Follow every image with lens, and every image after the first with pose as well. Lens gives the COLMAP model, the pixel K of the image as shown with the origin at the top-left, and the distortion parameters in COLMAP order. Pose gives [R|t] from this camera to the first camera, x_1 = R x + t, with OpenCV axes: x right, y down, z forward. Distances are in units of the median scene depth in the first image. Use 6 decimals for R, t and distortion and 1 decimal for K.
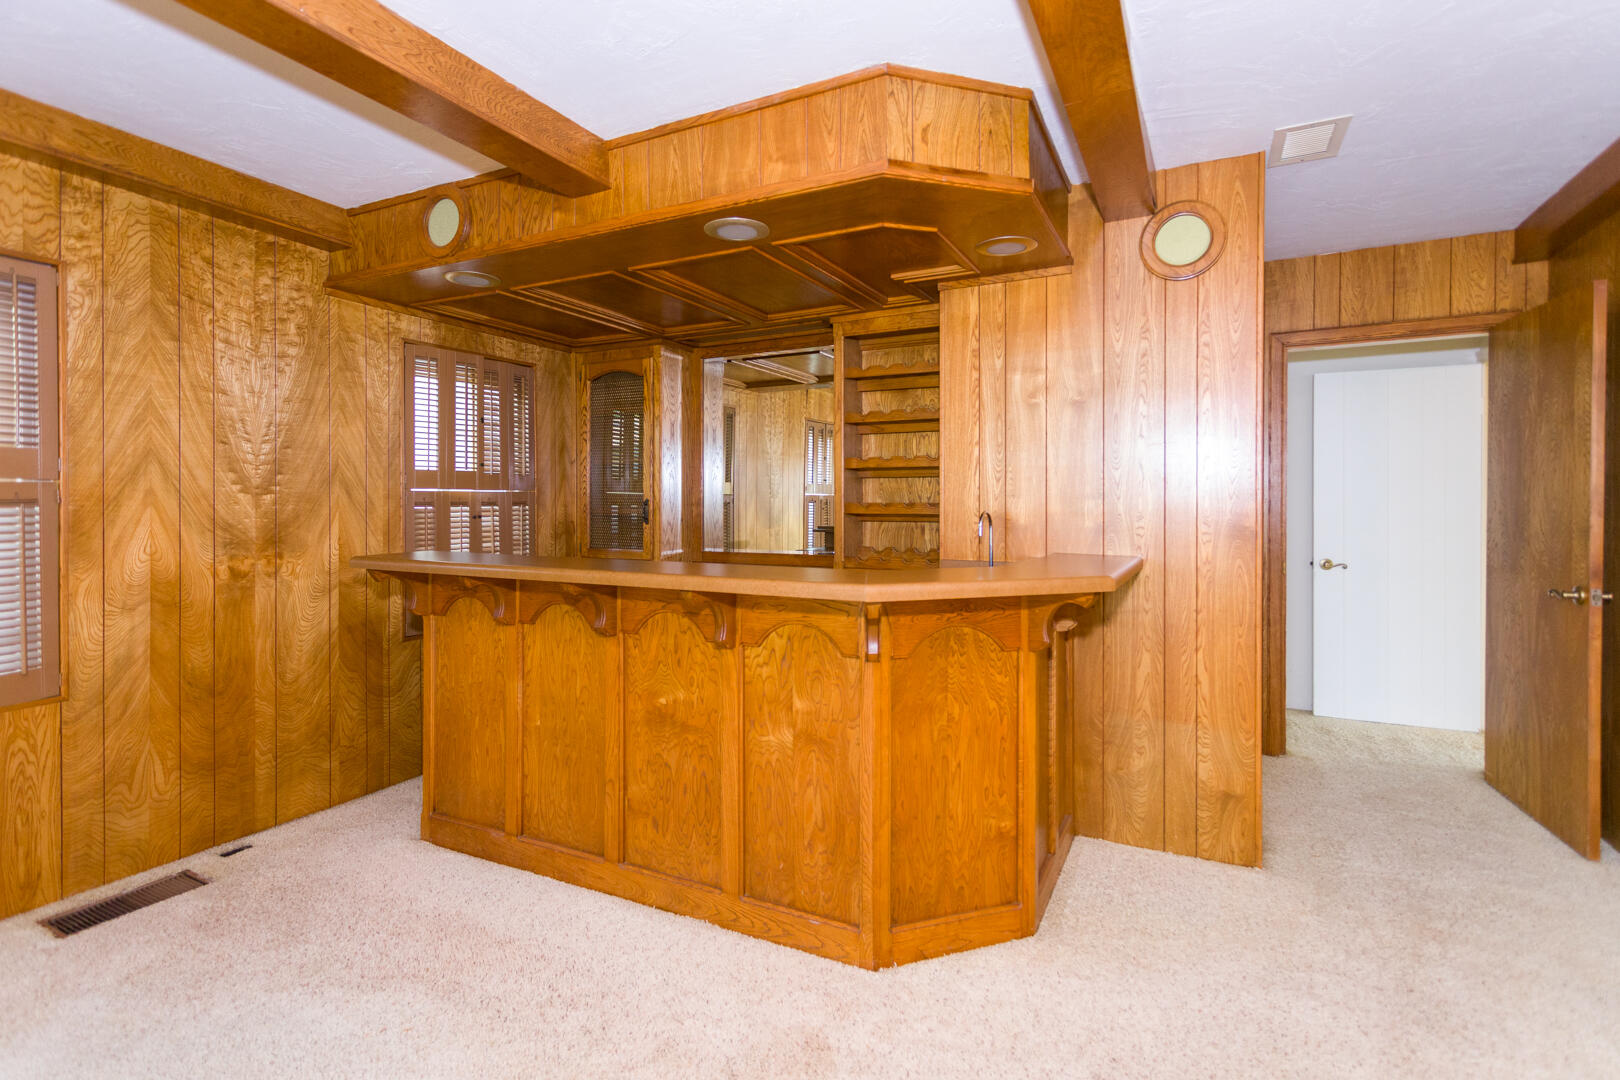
lens RADIAL K [[766.9, 0, 814.0], [0, 766.9, 526.7], [0, 0, 1]] dist [0.010434, 0.000131]
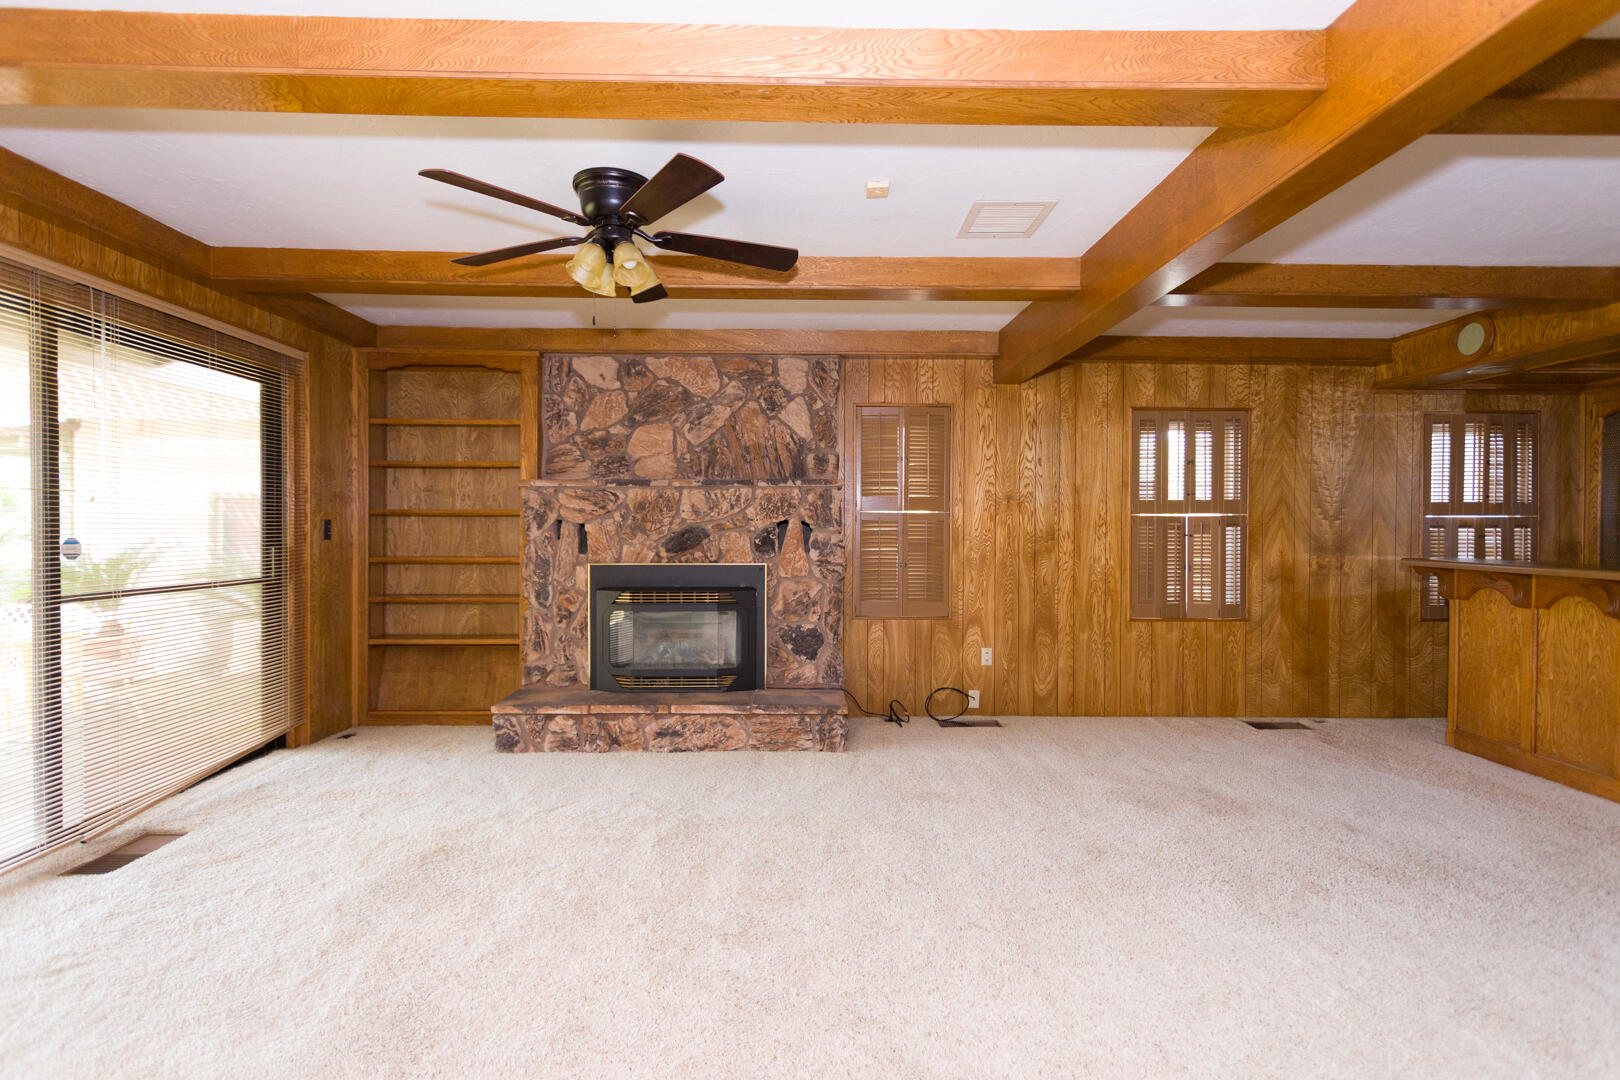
lens RADIAL K [[766.9, 0, 814.0], [0, 766.9, 526.7], [0, 0, 1]] dist [0.010434, 0.000131]
pose [[0.478624, 0.004088, -0.878010, 0.230464], [-0.028691, 0.999528, -0.010986, 0.023859], [0.877551, 0.030450, 0.478516, -0.831938]]
